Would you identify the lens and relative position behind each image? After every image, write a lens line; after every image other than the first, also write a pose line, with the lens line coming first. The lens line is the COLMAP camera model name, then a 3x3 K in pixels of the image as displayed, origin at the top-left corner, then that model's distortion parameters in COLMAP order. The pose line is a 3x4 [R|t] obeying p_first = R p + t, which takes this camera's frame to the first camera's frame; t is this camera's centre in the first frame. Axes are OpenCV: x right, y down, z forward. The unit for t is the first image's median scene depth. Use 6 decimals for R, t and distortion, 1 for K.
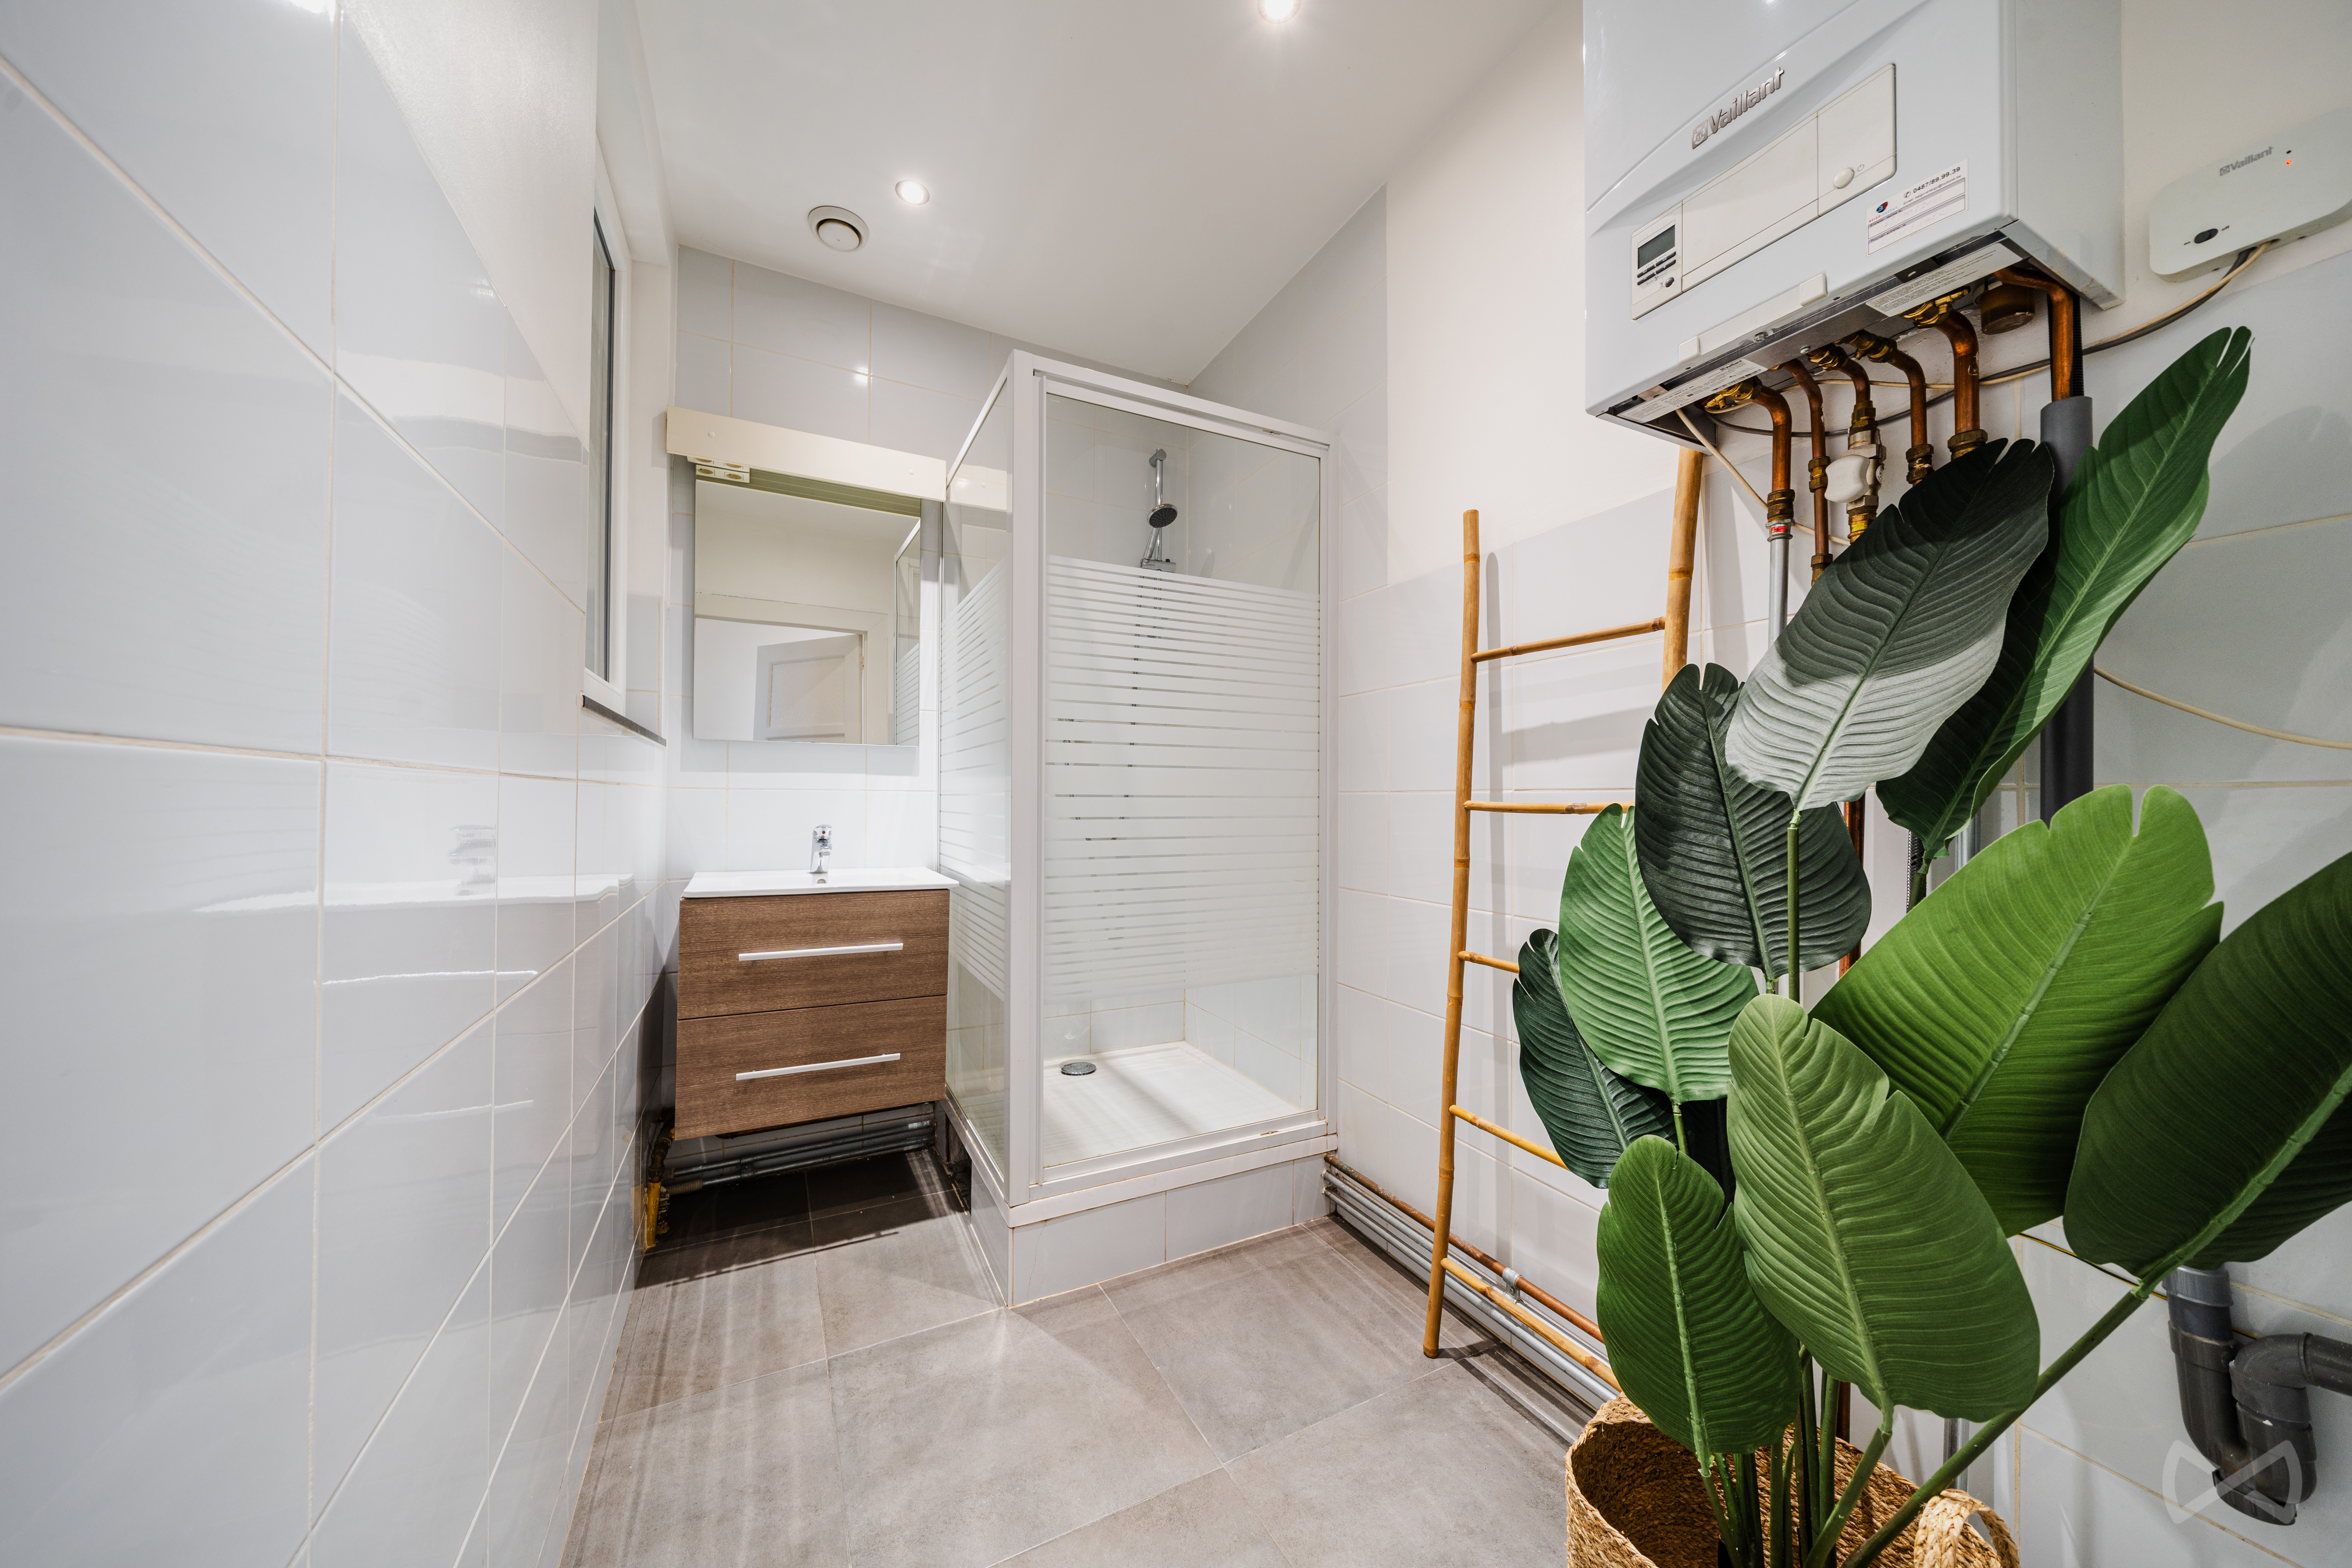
lens RADIAL K [[792.7, 0, 1180.4], [0, 792.7, 795.5], [0, 0, 1]] dist [-0.002478, -0.001684]
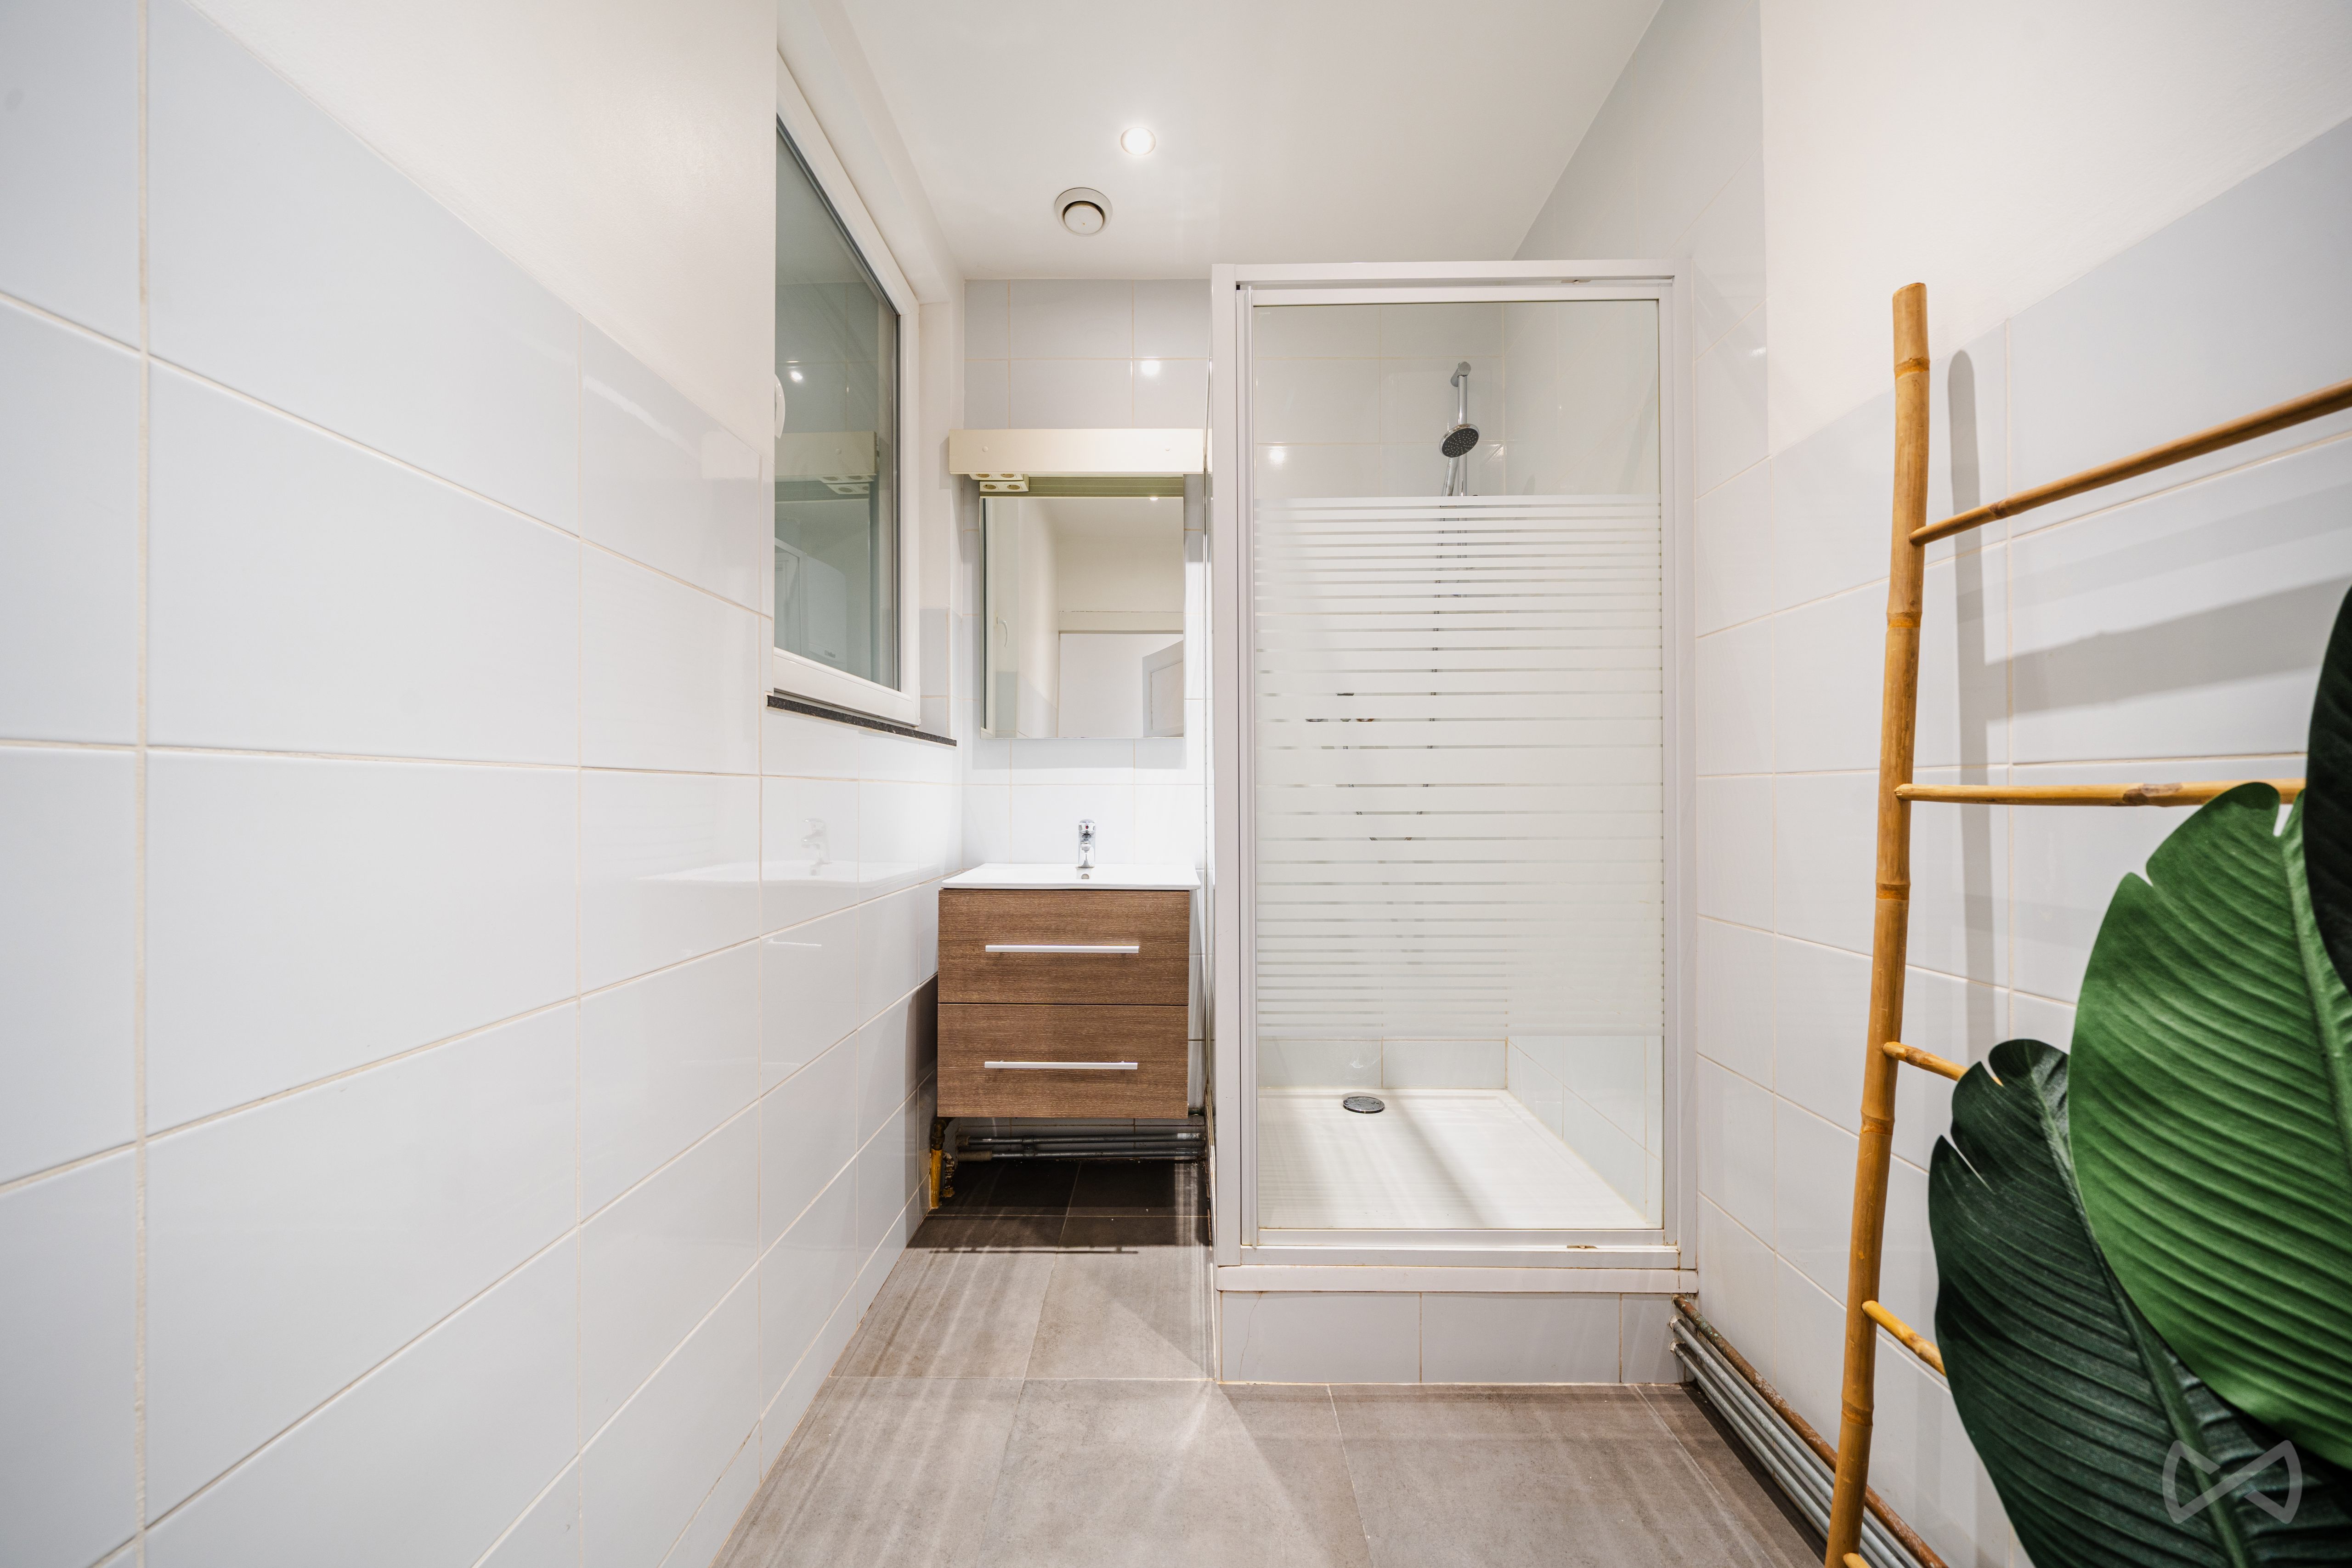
lens RADIAL K [[792.7, 0, 1180.4], [0, 792.7, 795.5], [0, 0, 1]] dist [-0.002478, -0.001684]
pose [[0.883290, -0.008407, -0.468752, 0.142097], [0.010785, 0.999939, 0.002388, 0.006523], [0.468703, -0.007165, 0.883327, 0.205503]]
